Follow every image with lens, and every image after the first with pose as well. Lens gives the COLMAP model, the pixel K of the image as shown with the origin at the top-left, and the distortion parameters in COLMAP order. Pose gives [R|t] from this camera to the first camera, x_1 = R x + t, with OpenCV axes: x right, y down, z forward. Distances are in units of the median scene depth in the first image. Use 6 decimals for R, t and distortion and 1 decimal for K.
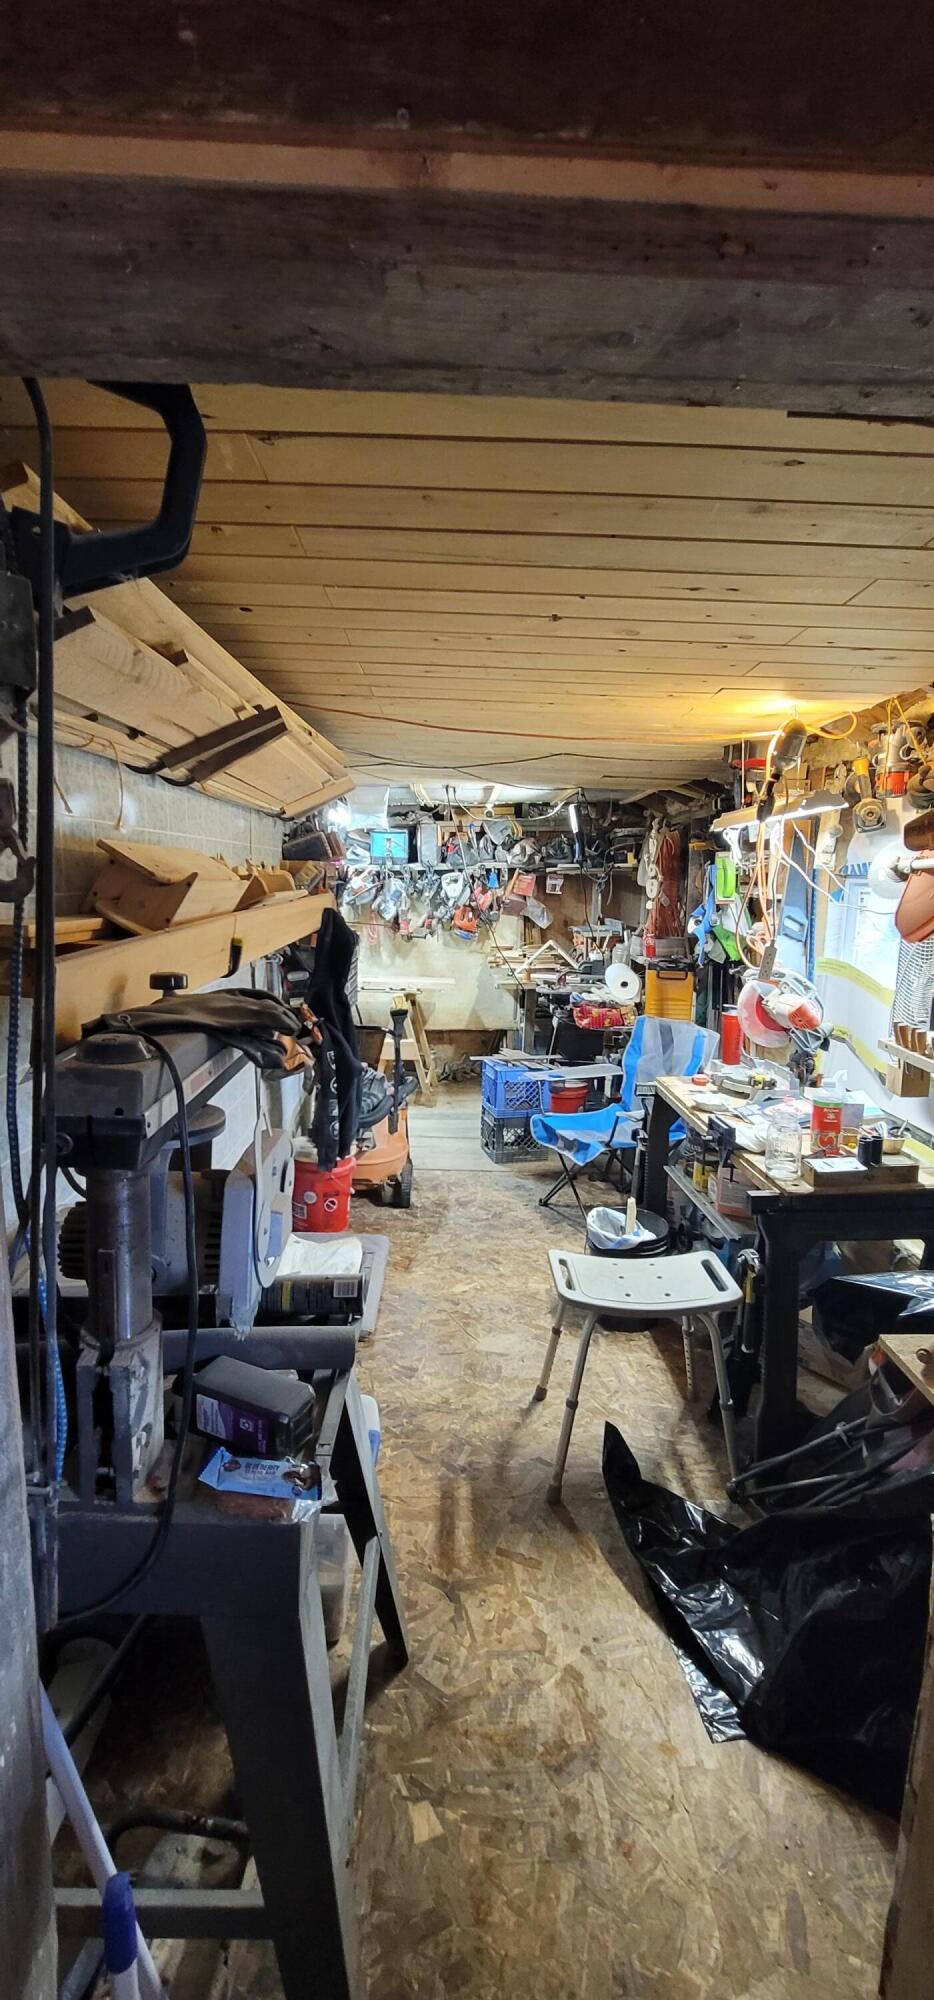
lens RADIAL K [[815.9, 0, 468.7], [0, 815.9, 995.7], [0, 0, 1]] dist [0.002360, 0.000178]
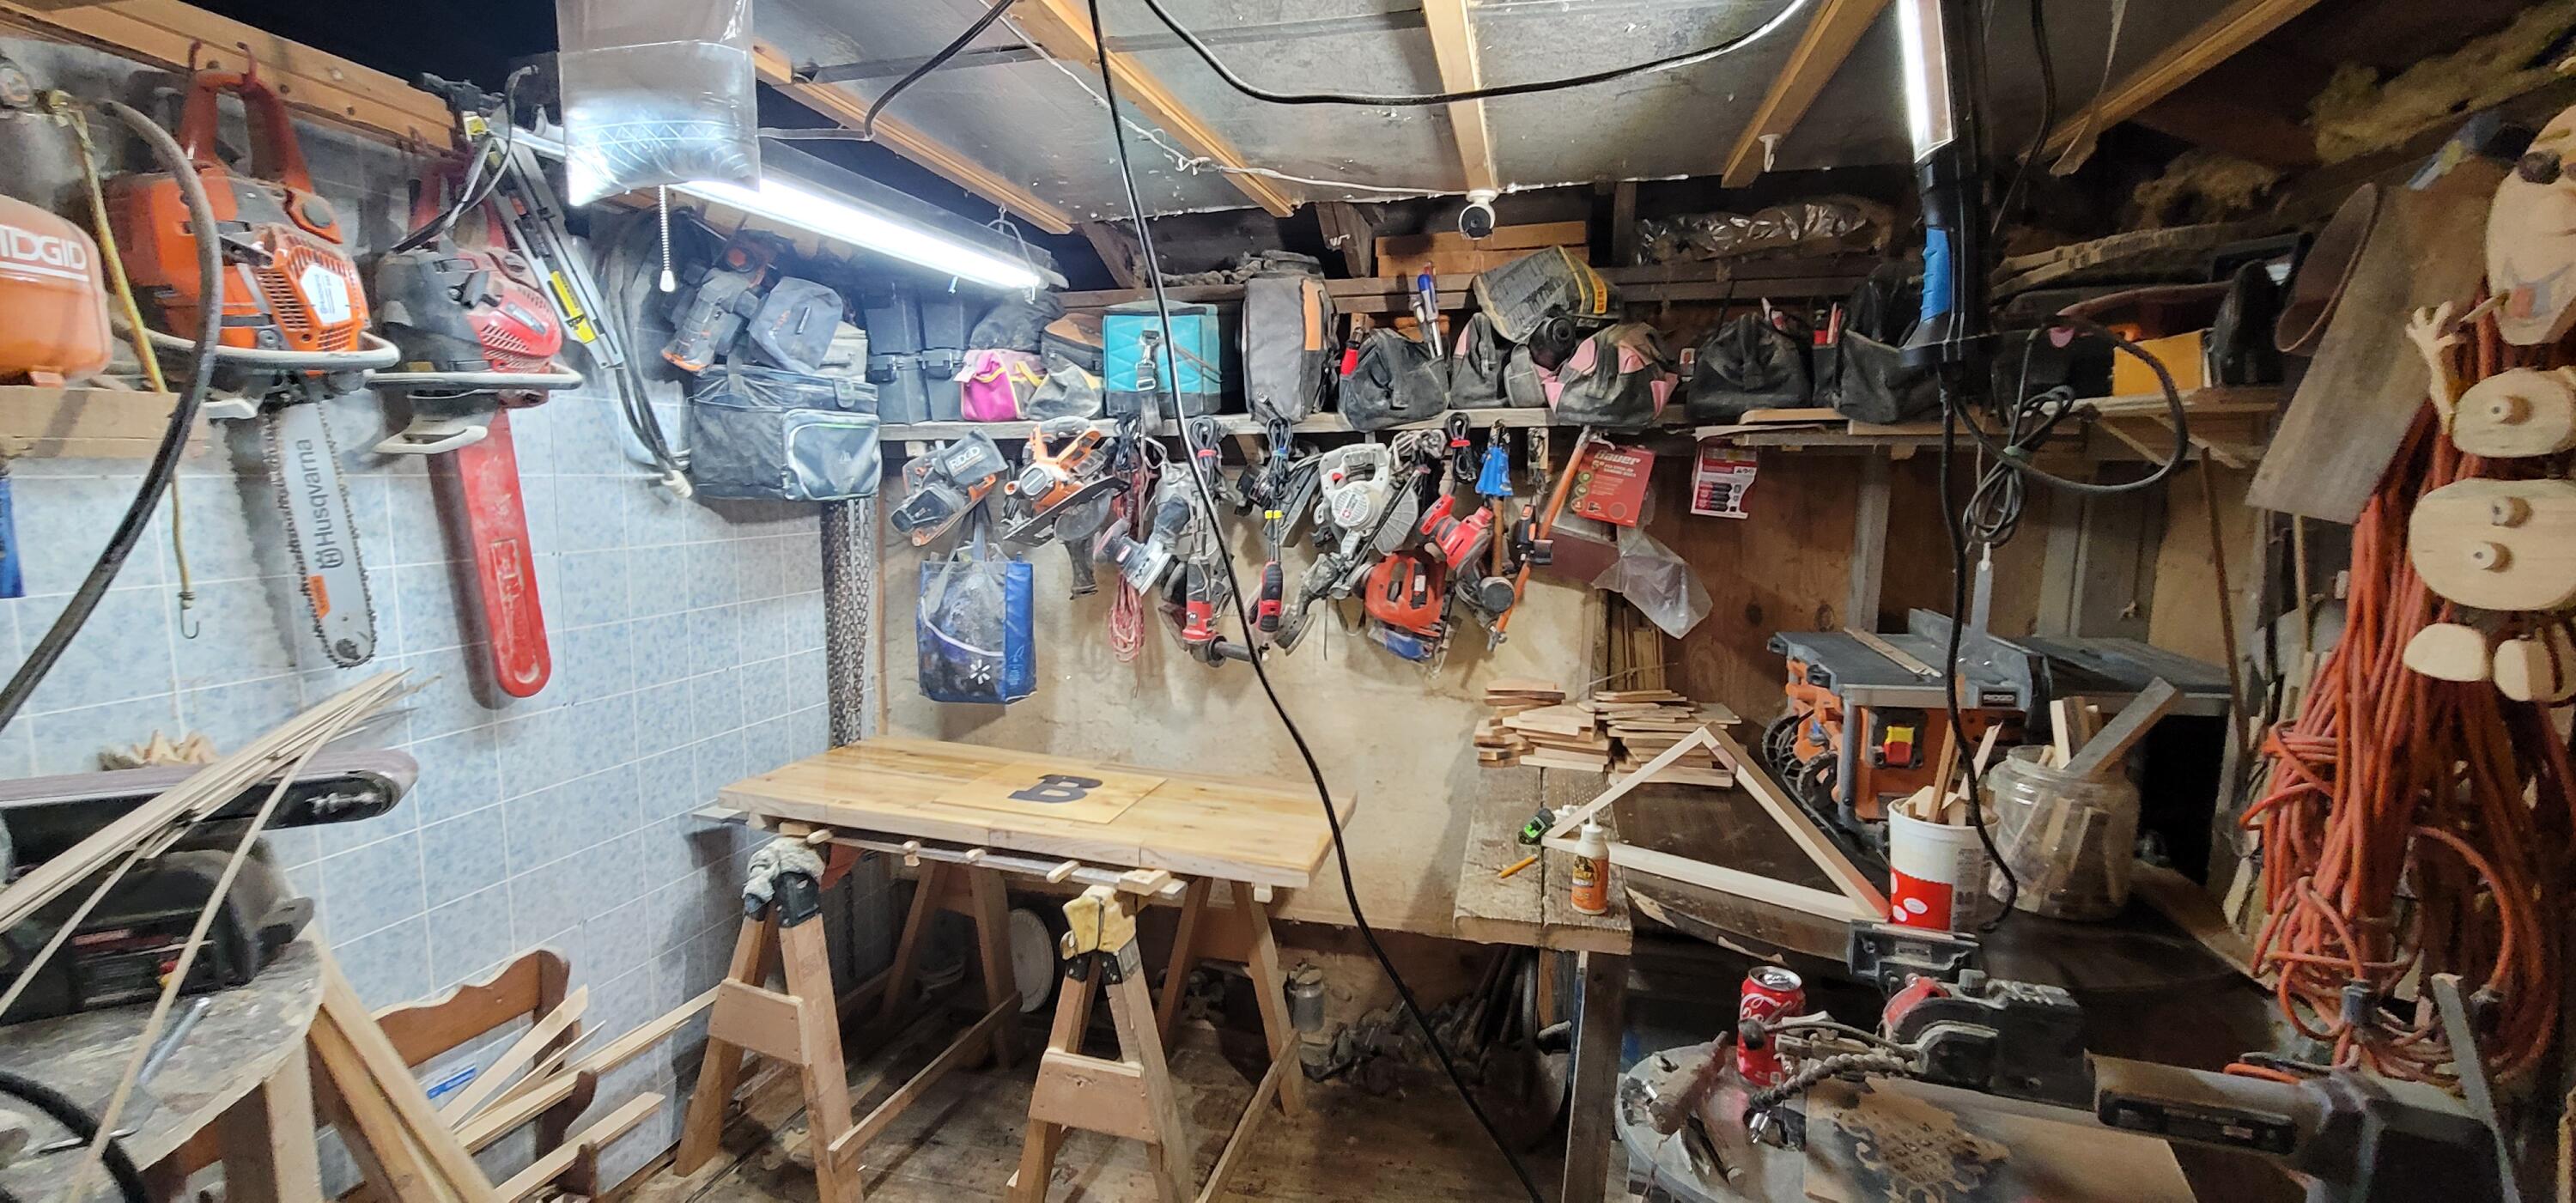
lens RADIAL K [[1050.9, 0, 1271.3], [0, 1050.9, 599.9], [0, 0, 1]] dist [0.002360, 0.000178]
pose [[0.963088, 0.038421, -0.266432, 0.054163], [-0.042943, 0.999015, -0.011164, -0.087630], [0.265741, 0.022193, 0.963789, 0.619945]]
